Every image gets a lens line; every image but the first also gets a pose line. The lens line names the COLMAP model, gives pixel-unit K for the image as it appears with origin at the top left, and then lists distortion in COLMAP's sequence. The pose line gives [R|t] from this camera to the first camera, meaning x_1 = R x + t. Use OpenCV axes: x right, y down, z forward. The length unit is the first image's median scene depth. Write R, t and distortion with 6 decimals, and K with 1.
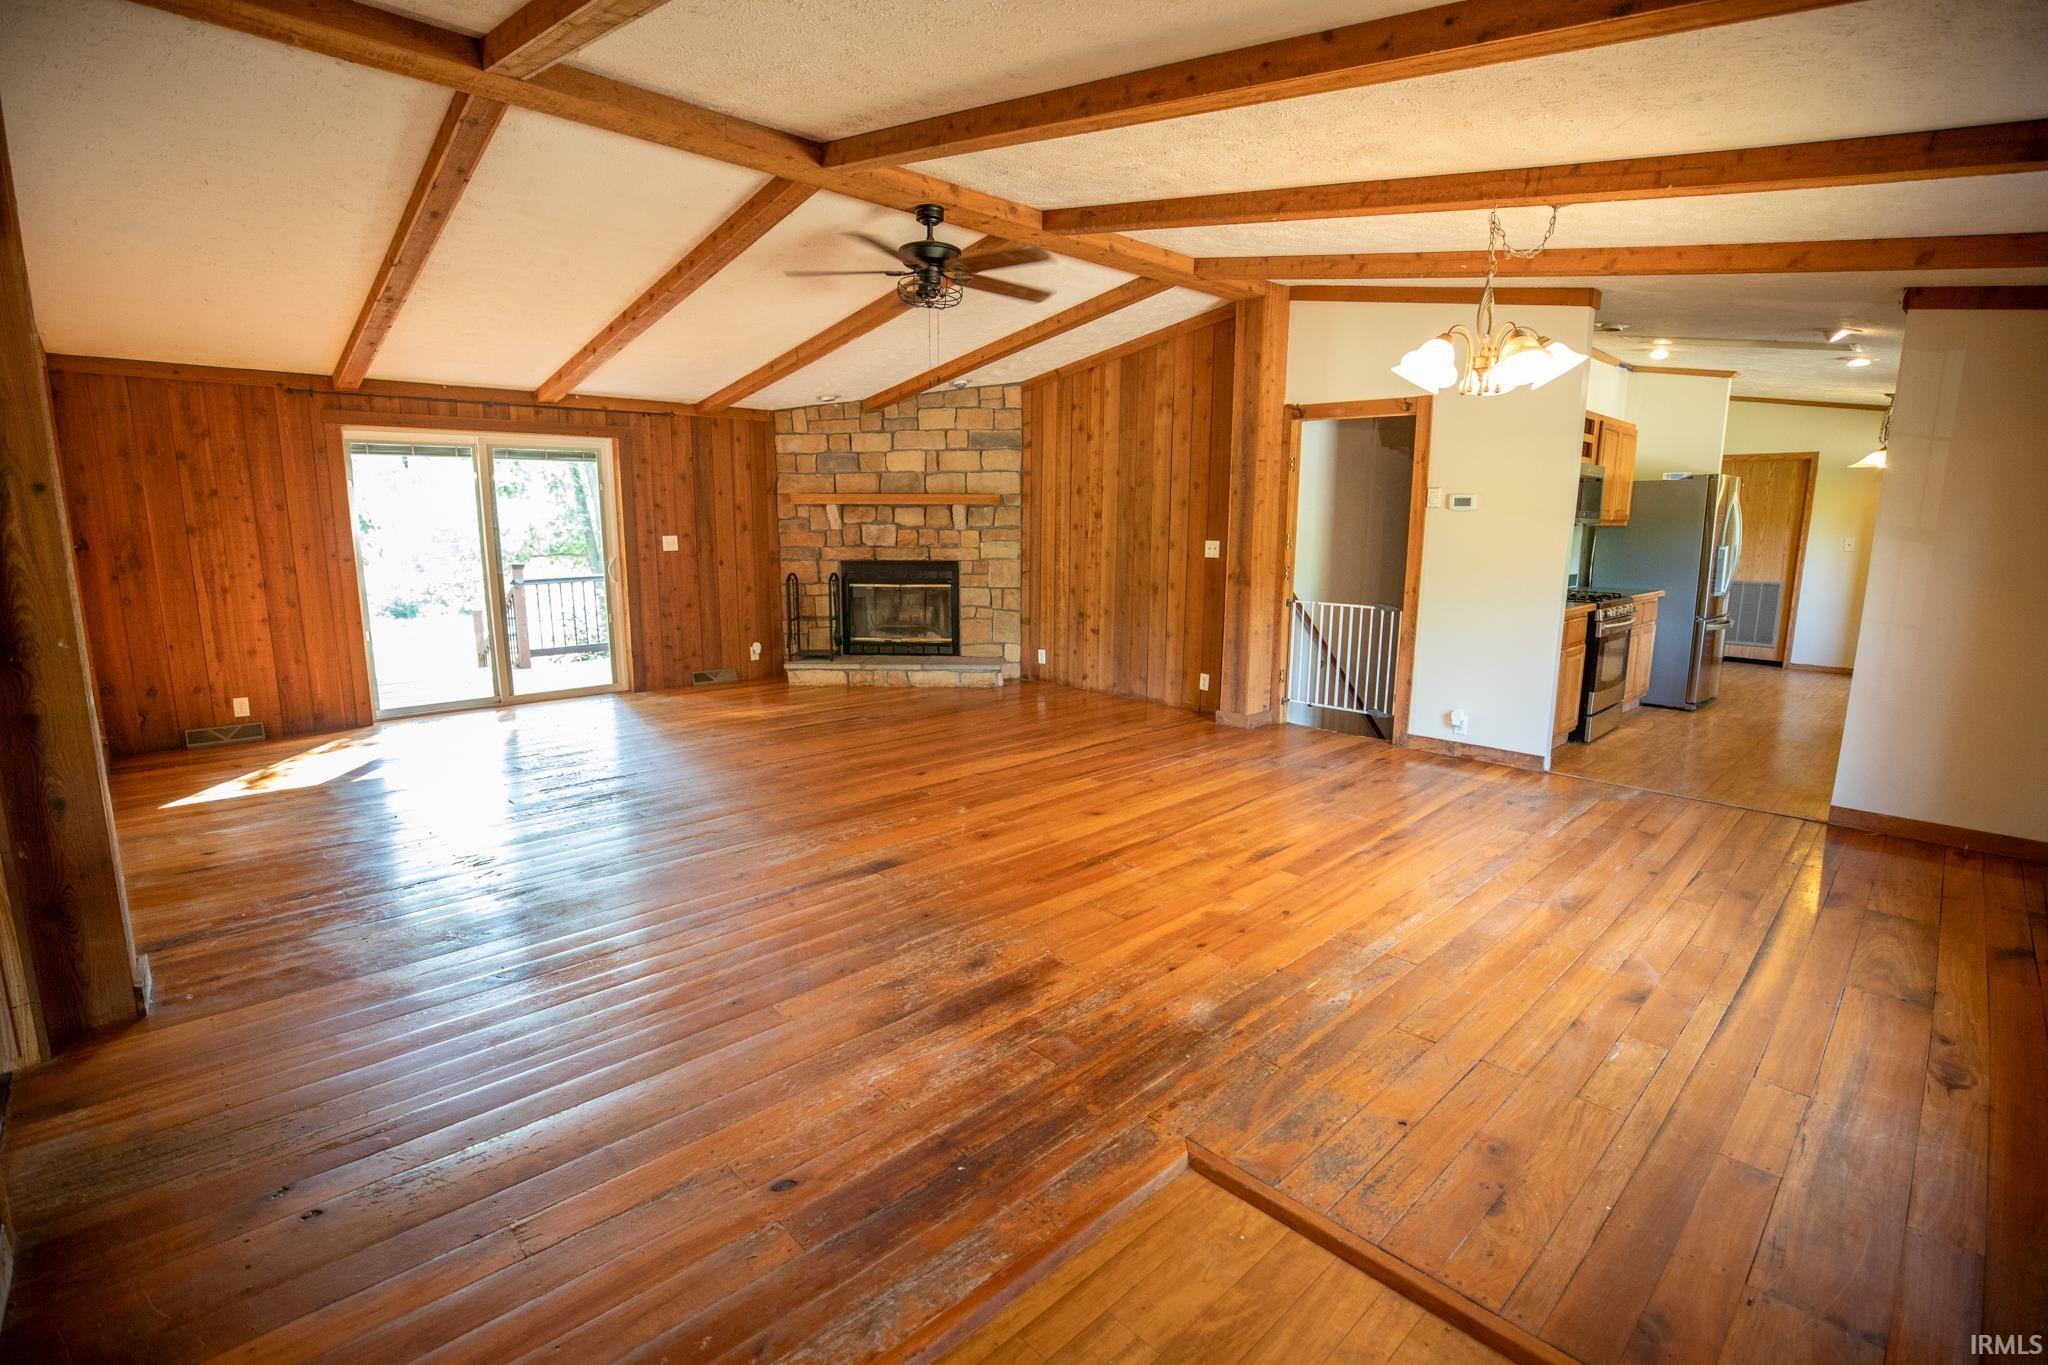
lens RADIAL K [[934.1, 0, 1022.6], [0, 934.1, 680.1], [0, 0, 1]] dist [-0.041878, 0.012403]
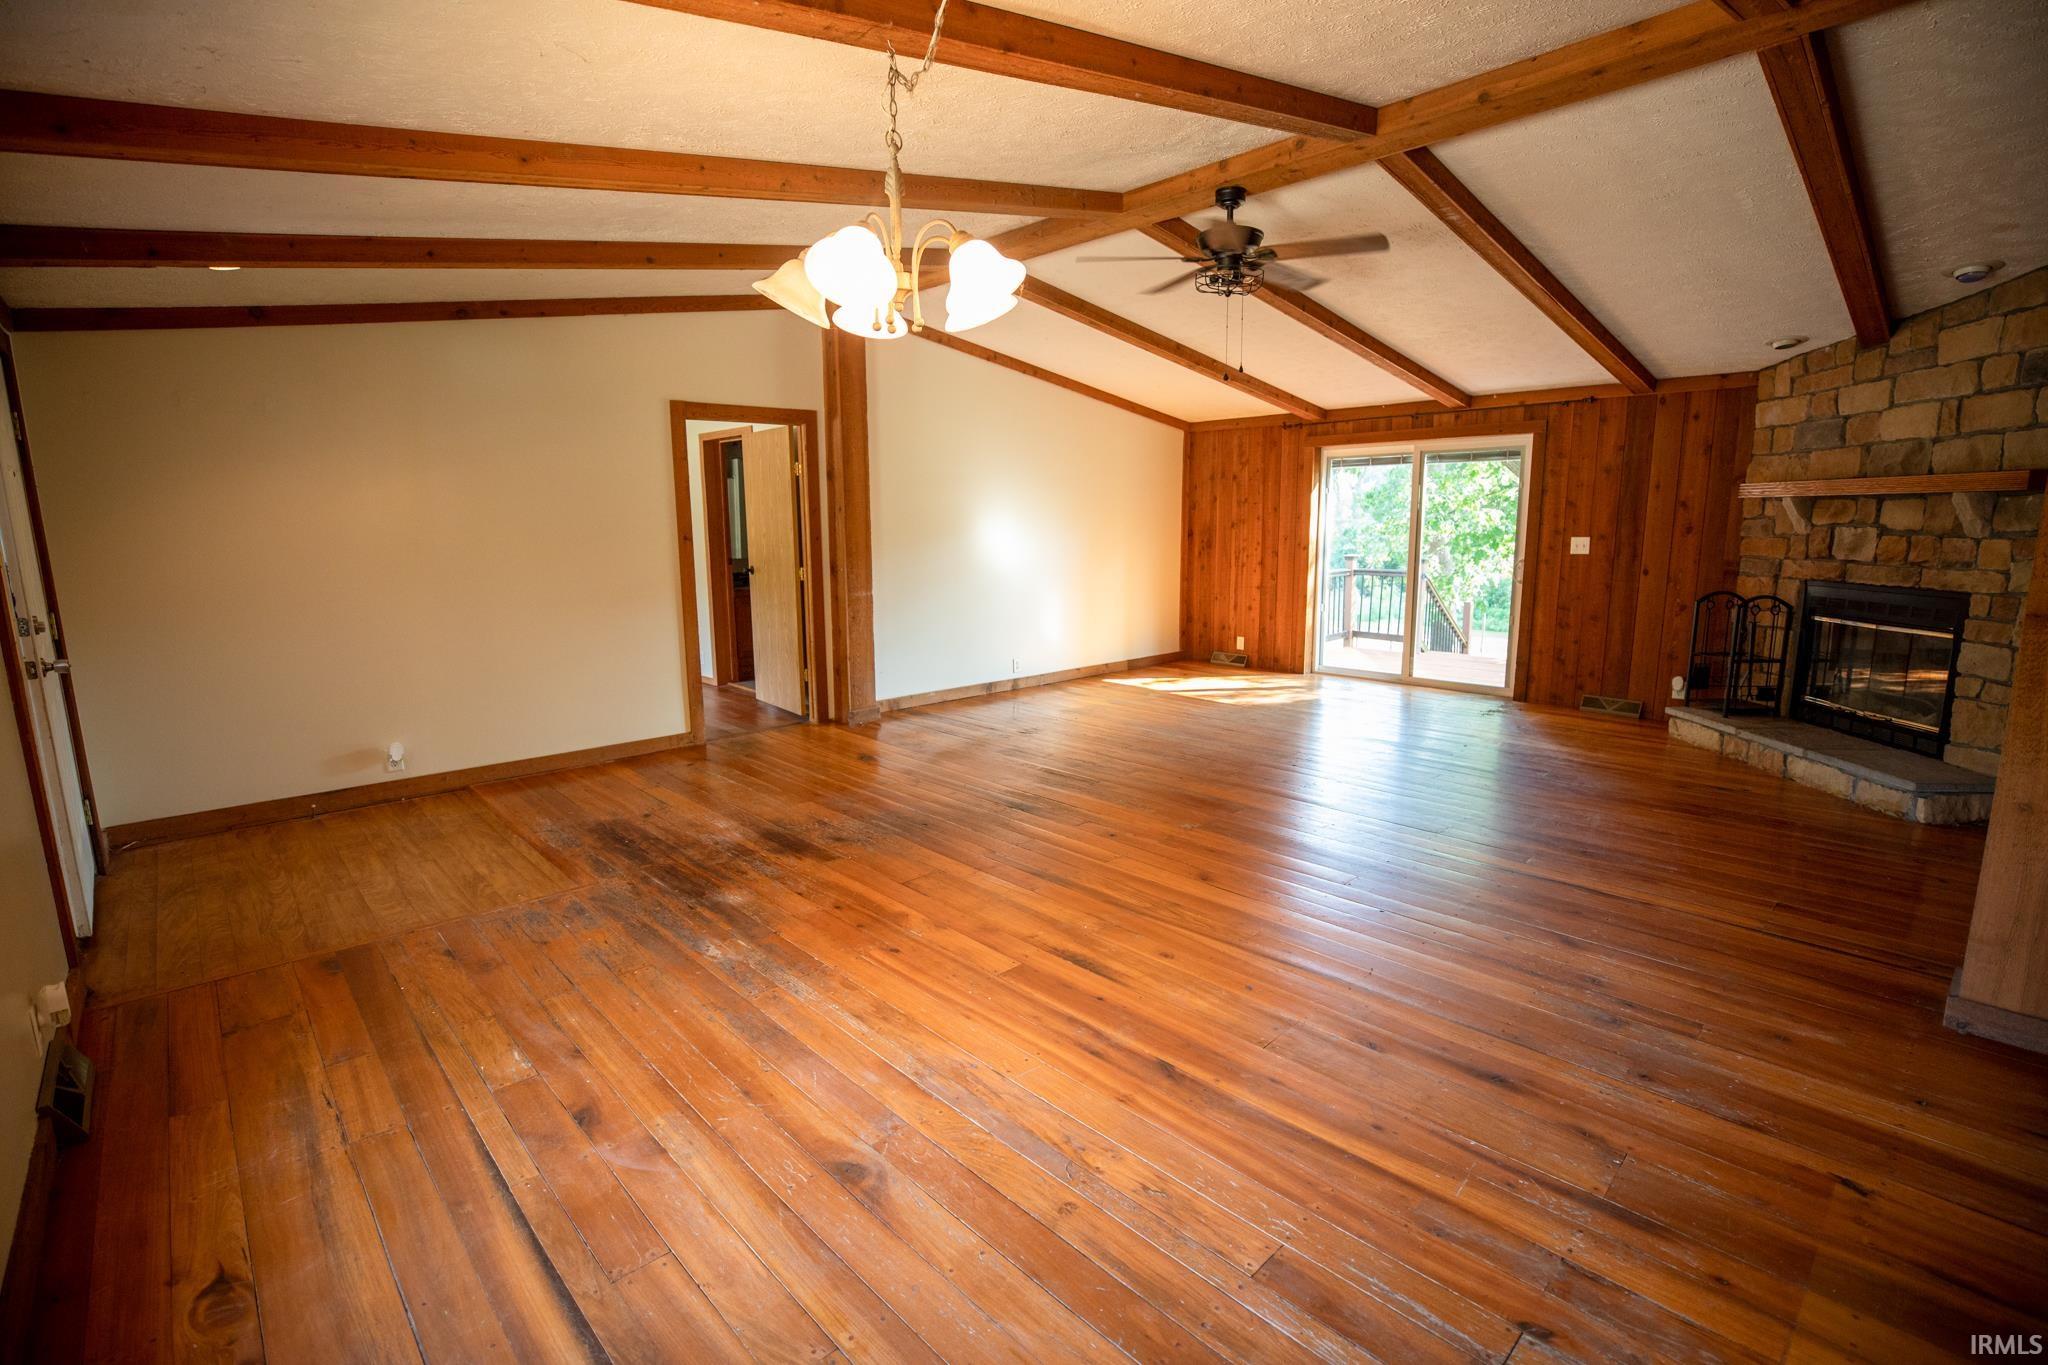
lens RADIAL K [[934.1, 0, 1022.6], [0, 934.1, 680.1], [0, 0, 1]] dist [-0.041878, 0.012403]
pose [[-0.000237, 0.166272, -0.986080, 0.521531], [-0.162553, 0.972958, 0.164098, -0.081973], [0.986700, 0.160329, 0.026797, 0.482143]]
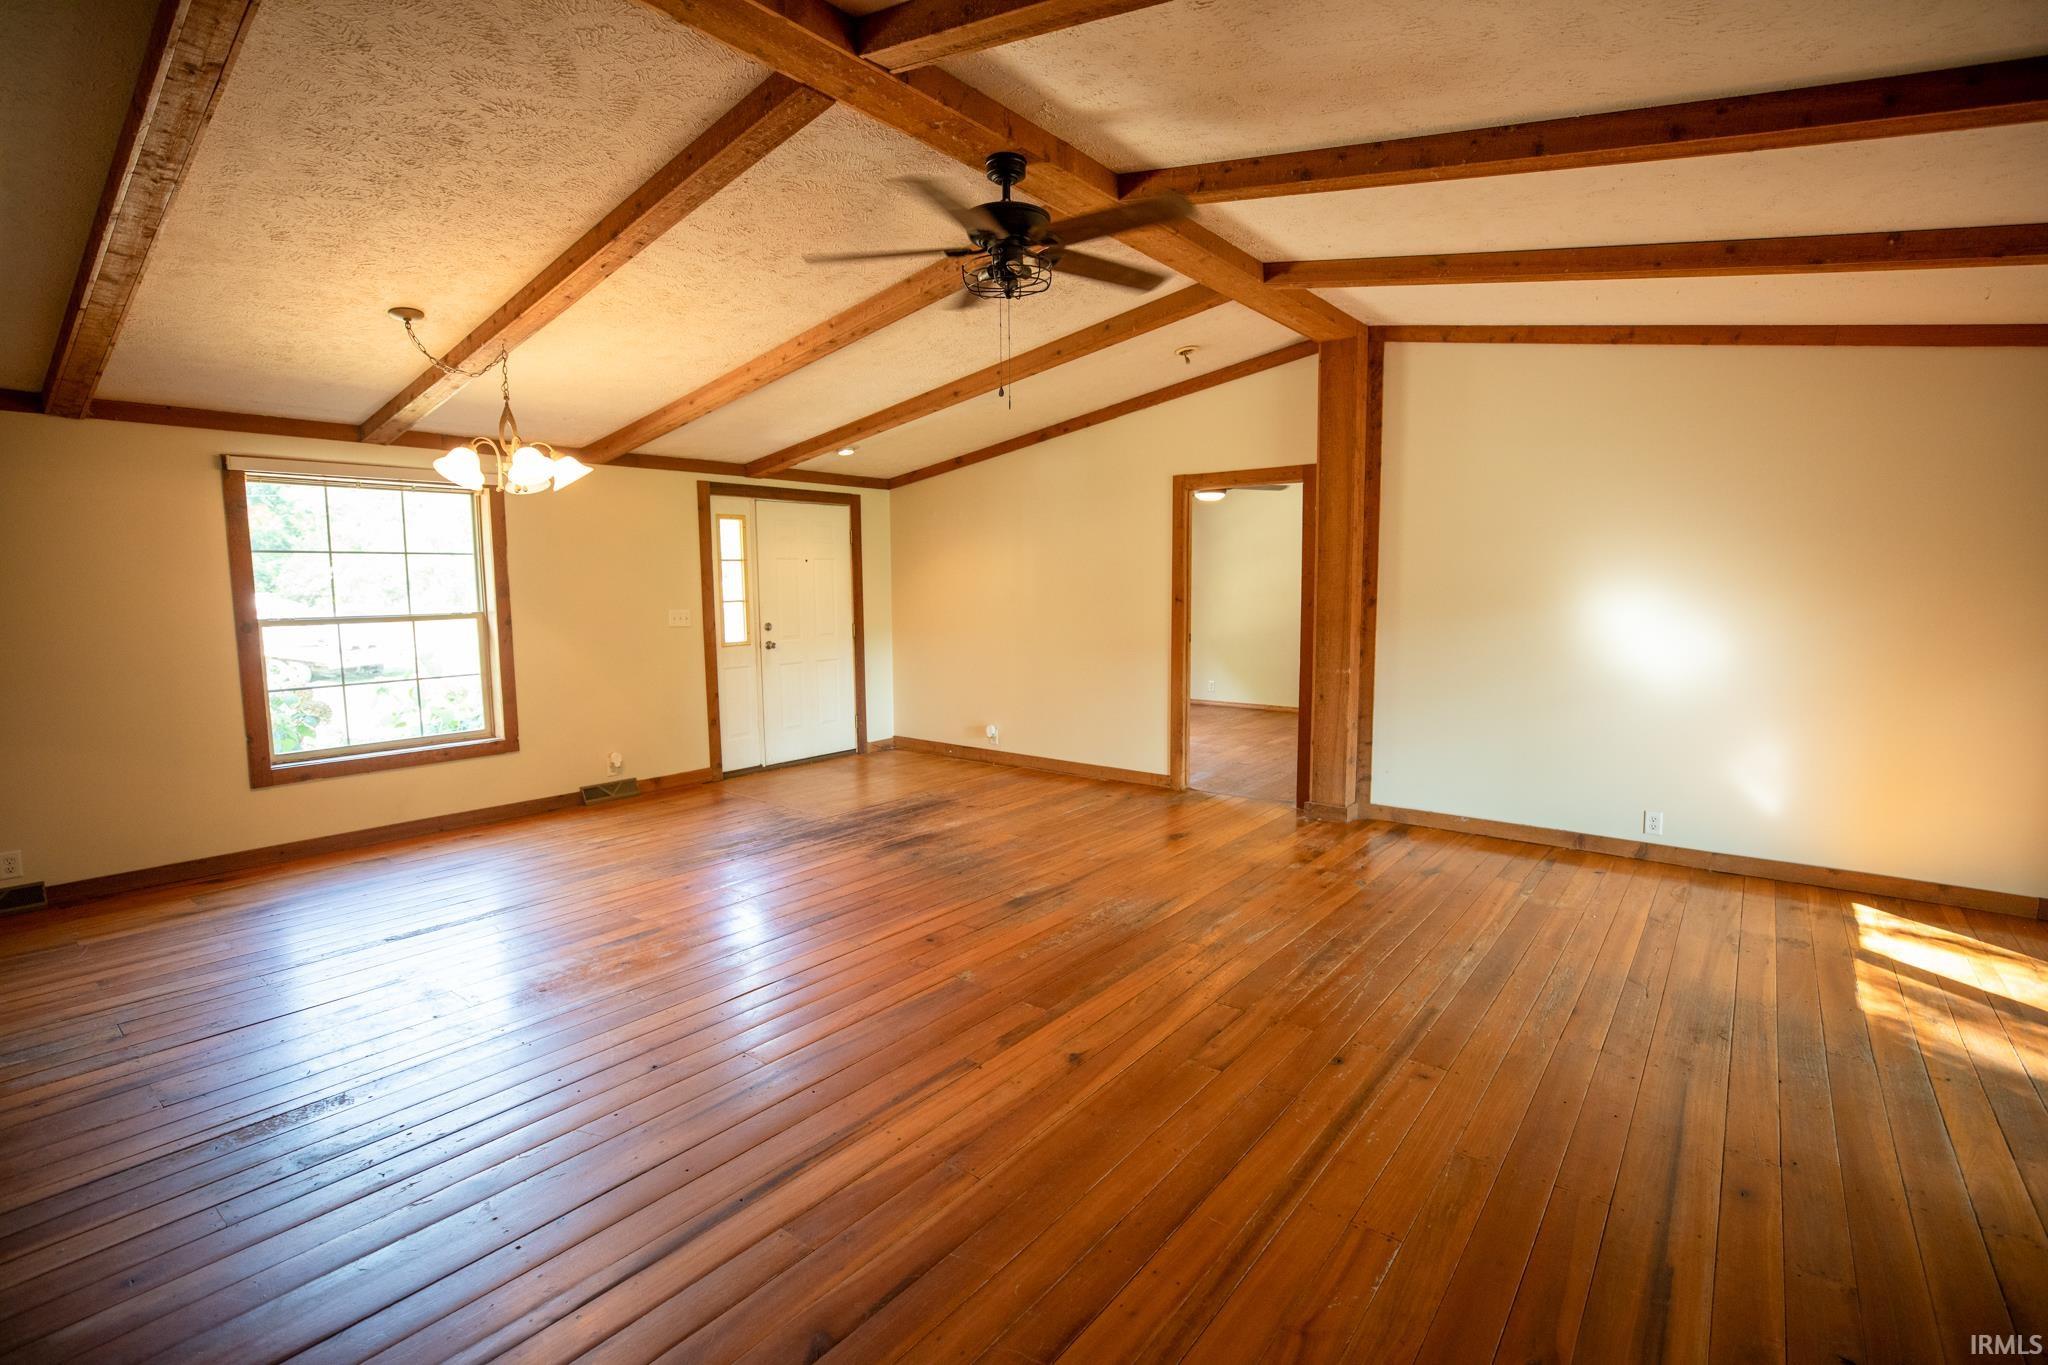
lens RADIAL K [[934.1, 0, 1022.6], [0, 934.1, 680.1], [0, 0, 1]] dist [-0.041878, 0.012403]
pose [[-0.990460, 0.016662, -0.136789, -0.005963], [-0.021382, 0.962058, 0.272007, -0.181952], [0.136131, 0.272337, -0.952524, 1.020179]]
